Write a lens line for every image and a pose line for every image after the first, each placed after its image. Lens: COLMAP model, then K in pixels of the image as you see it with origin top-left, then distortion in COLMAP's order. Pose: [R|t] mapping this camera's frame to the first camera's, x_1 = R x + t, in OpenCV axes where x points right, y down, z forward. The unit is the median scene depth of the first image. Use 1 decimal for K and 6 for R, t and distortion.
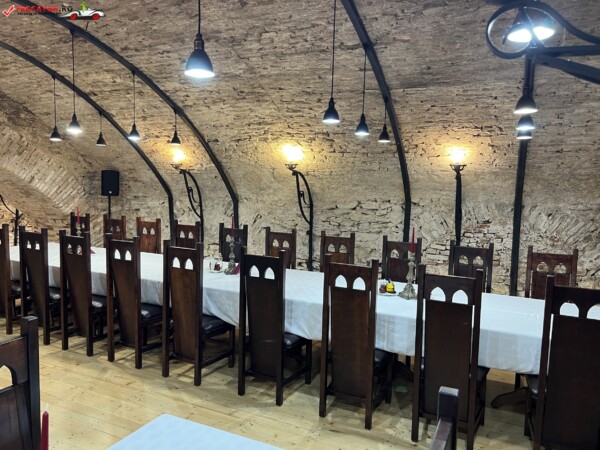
lens RADIAL K [[451.6, 0, 299.8], [0, 451.6, 226.1], [0, 0, 1]] dist [0.043775, -0.055087]
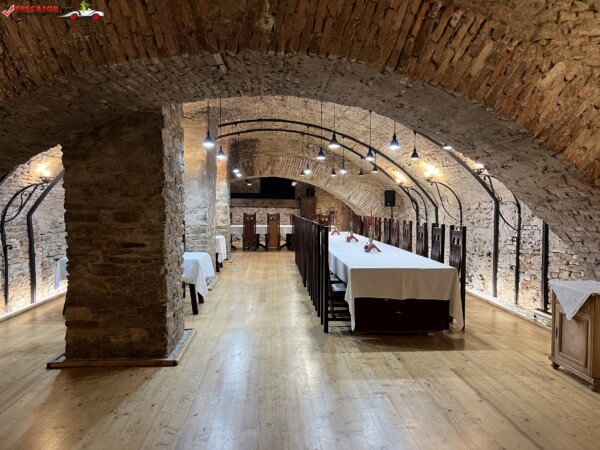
lens RADIAL K [[451.6, 0, 300.4], [0, 451.6, 234.2], [0, 0, 1]] dist [0.043775, -0.055087]
pose [[0.494910, 0.029978, -0.868427, 0.880217], [-0.068641, 0.997630, -0.004680, 0.064900], [0.866229, 0.061926, 0.495795, -0.052845]]
